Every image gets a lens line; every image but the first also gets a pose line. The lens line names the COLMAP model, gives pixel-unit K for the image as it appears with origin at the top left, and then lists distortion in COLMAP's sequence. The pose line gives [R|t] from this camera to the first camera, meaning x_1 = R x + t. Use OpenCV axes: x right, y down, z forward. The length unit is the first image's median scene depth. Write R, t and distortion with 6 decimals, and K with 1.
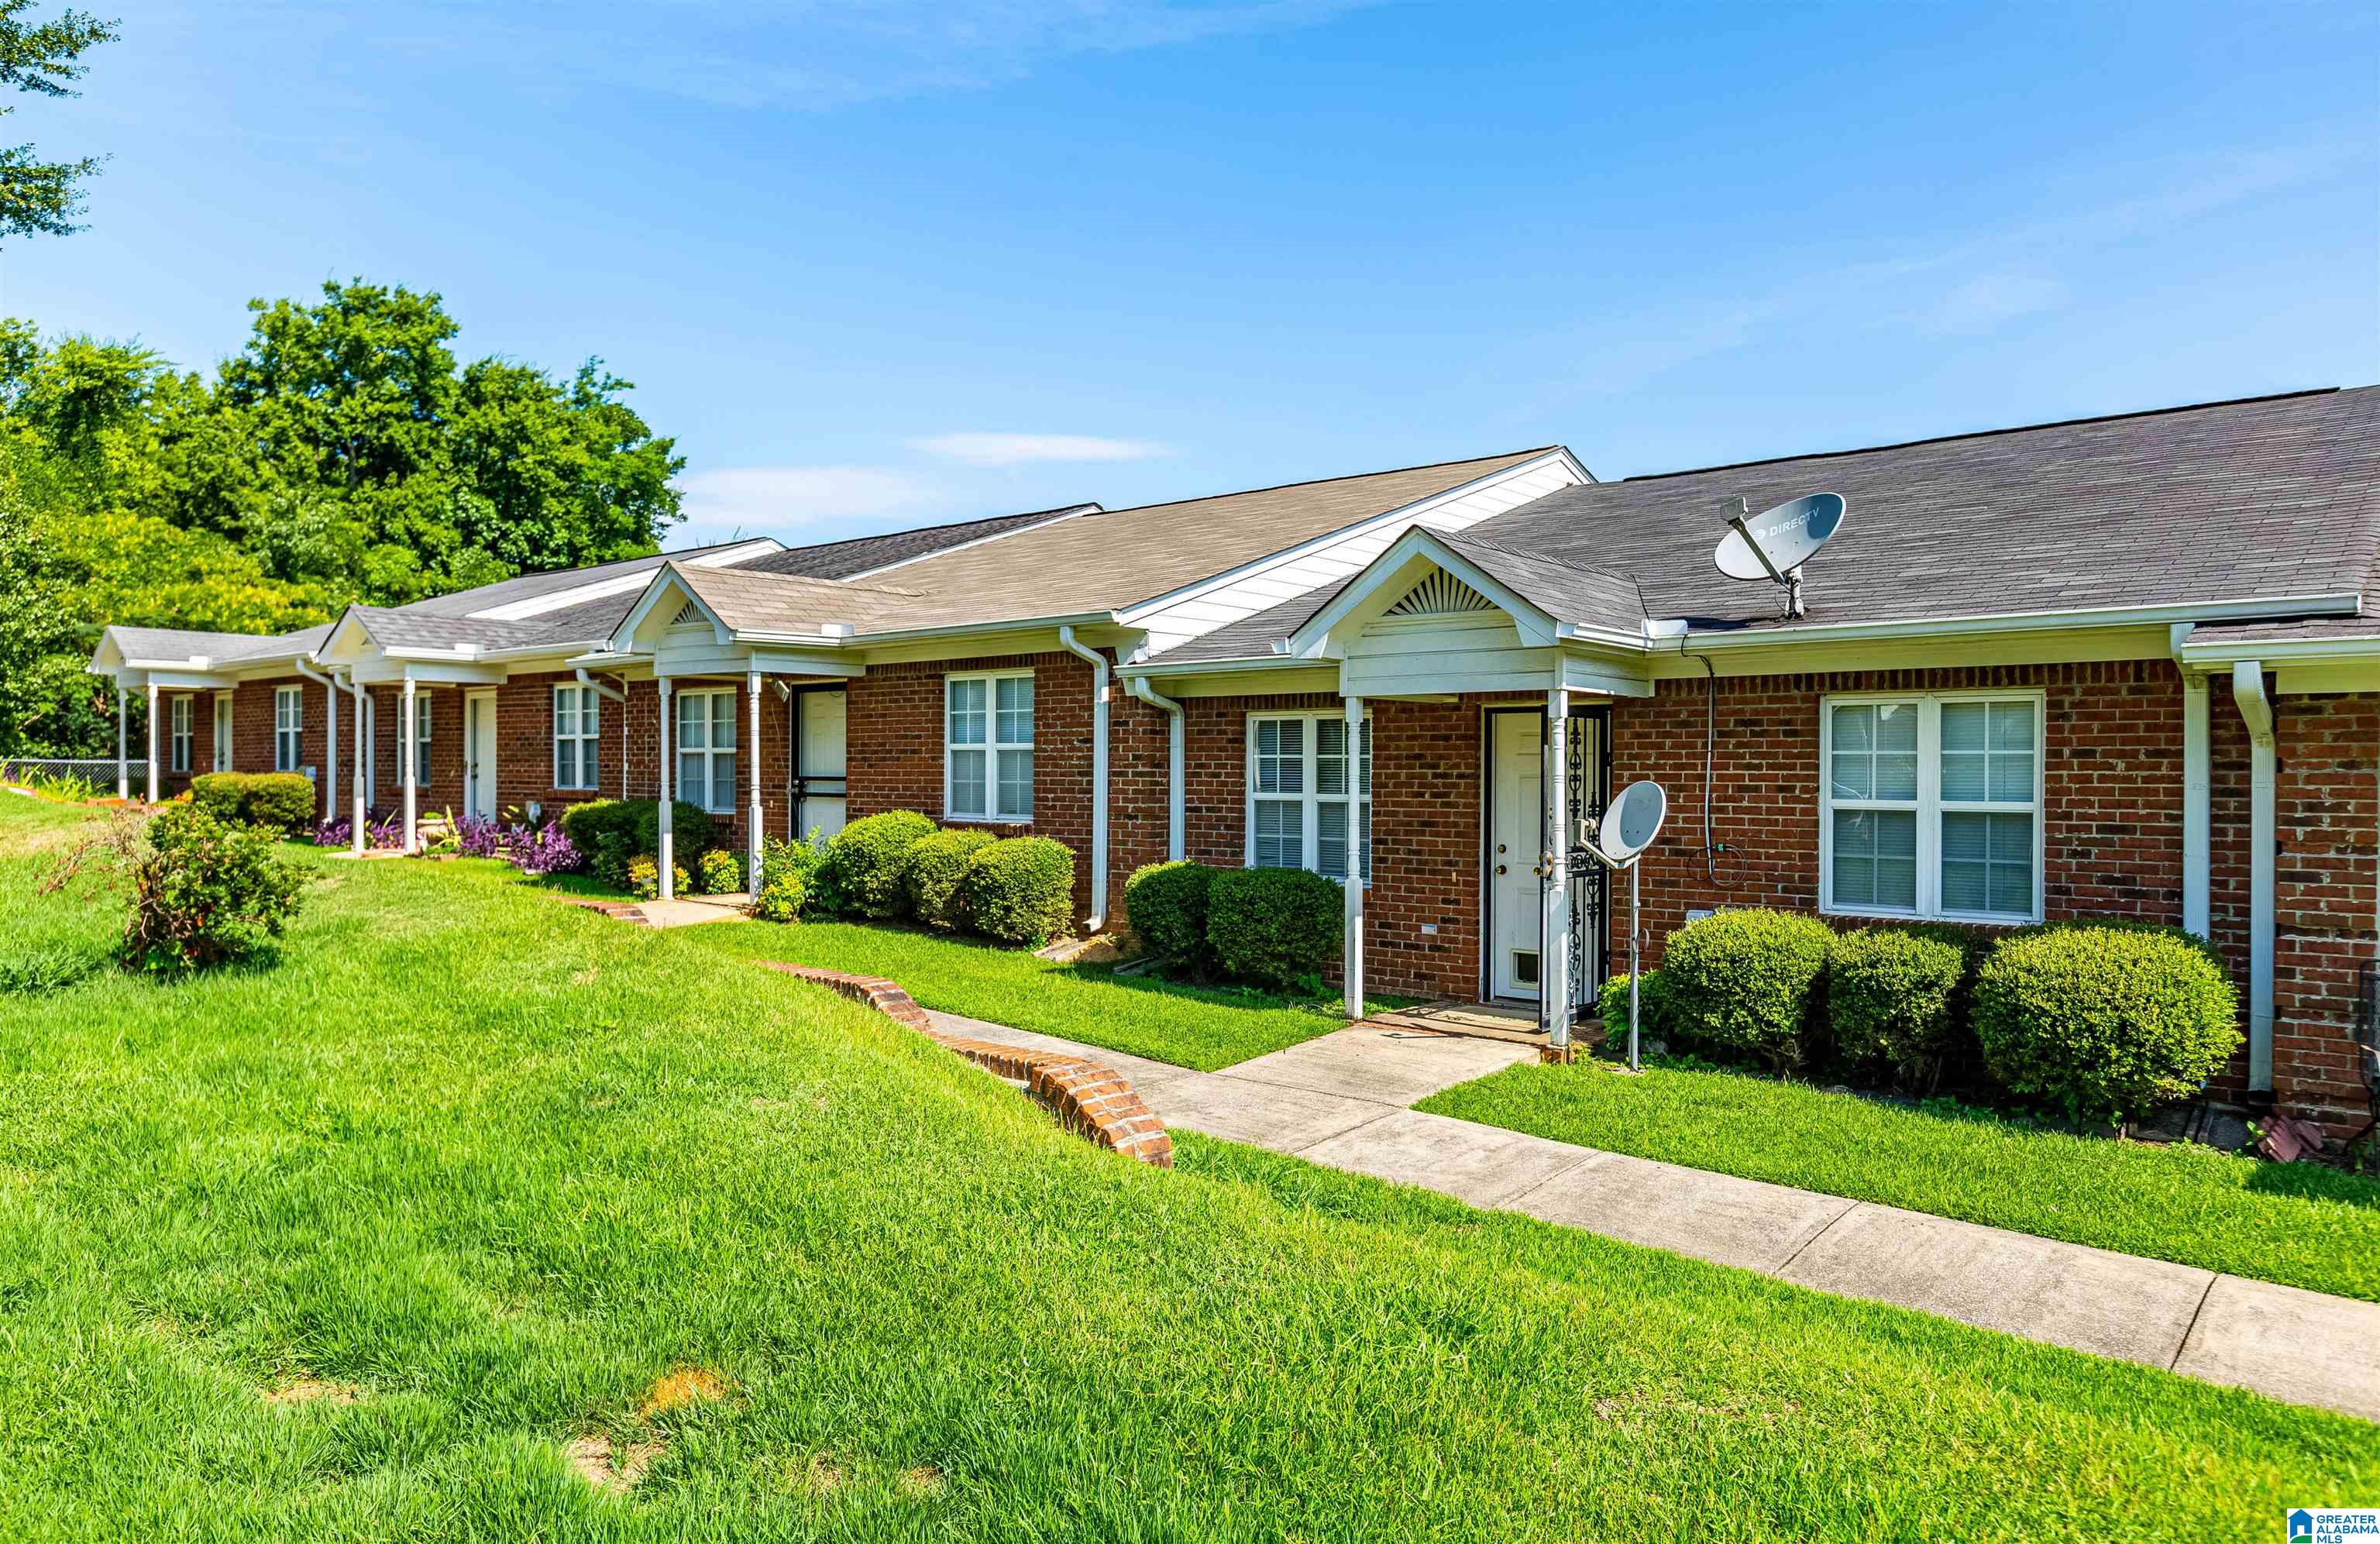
lens RADIAL K [[1477.0, 0, 1190.0], [0, 1477.0, 772.0], [0, 0, 1]] dist [0.001353, -0.002234]
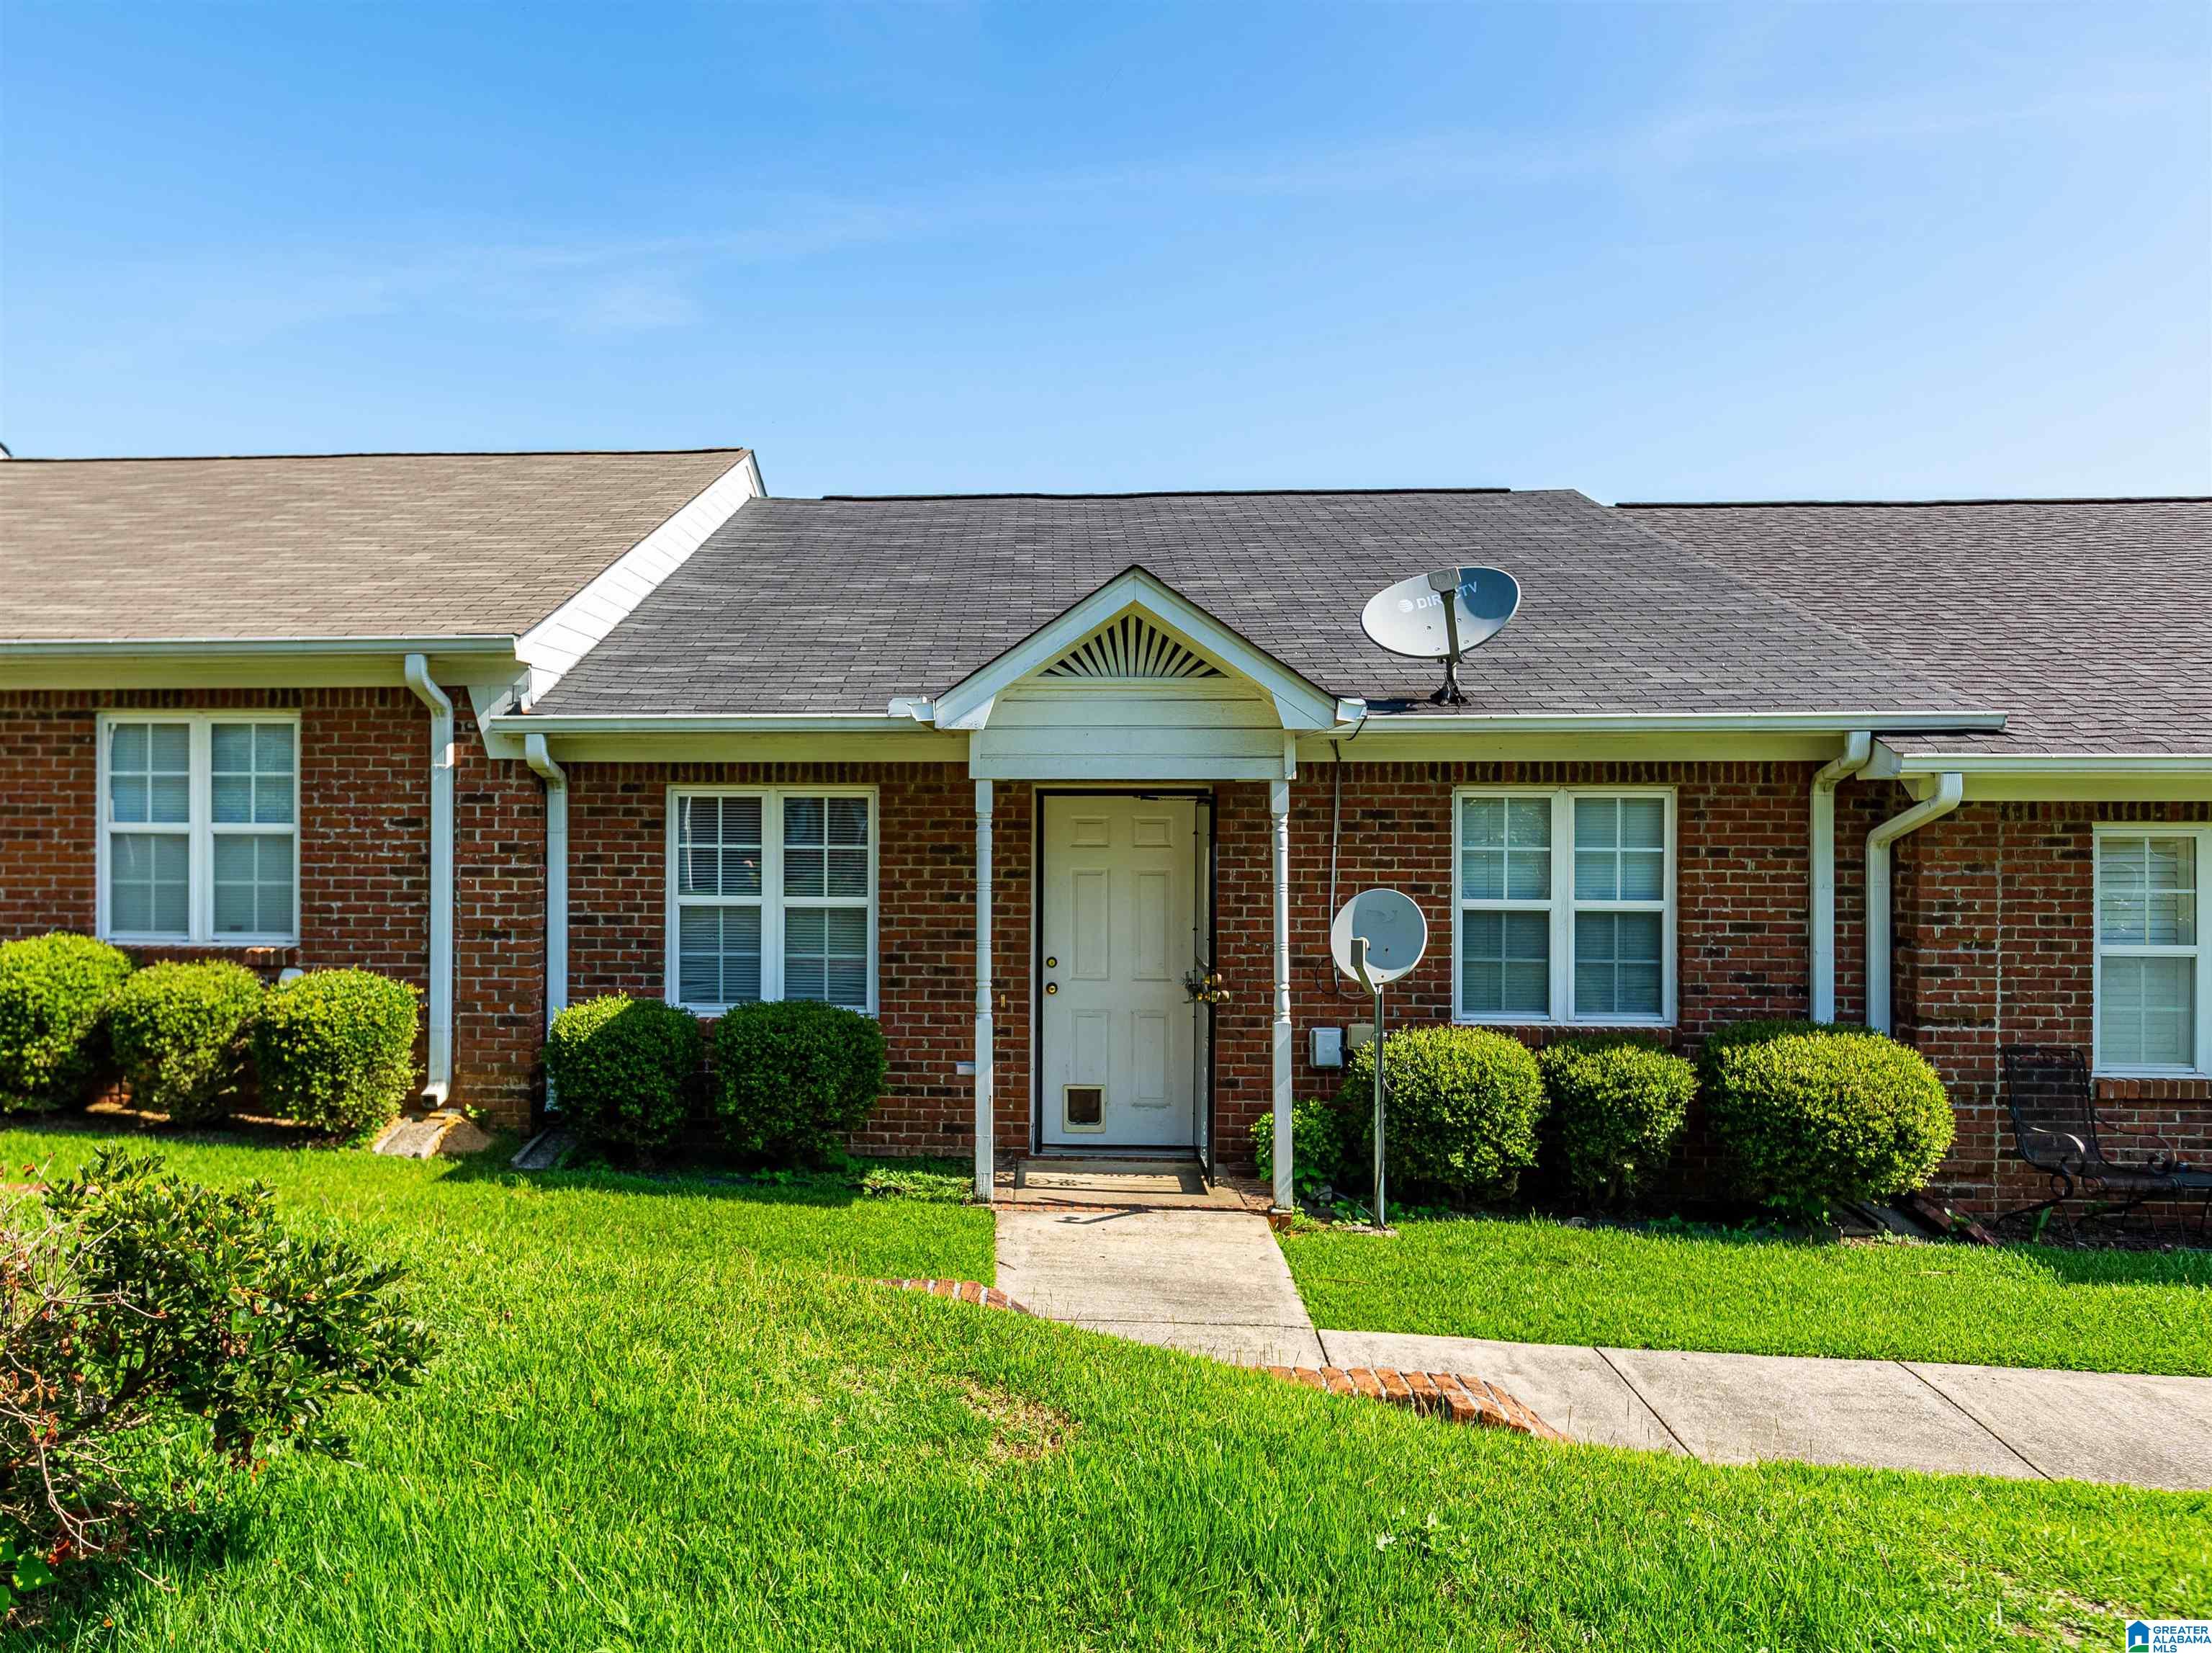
lens RADIAL K [[1709.1, 0, 1106.0], [0, 1709.1, 826.5], [0, 0, 1]] dist [-0.002766, -0.001831]
pose [[0.825829, -0.002751, 0.563914, -0.356925], [0.000885, 0.999993, 0.003583, -0.031602], [-0.563920, -0.002460, 0.825826, 0.252830]]
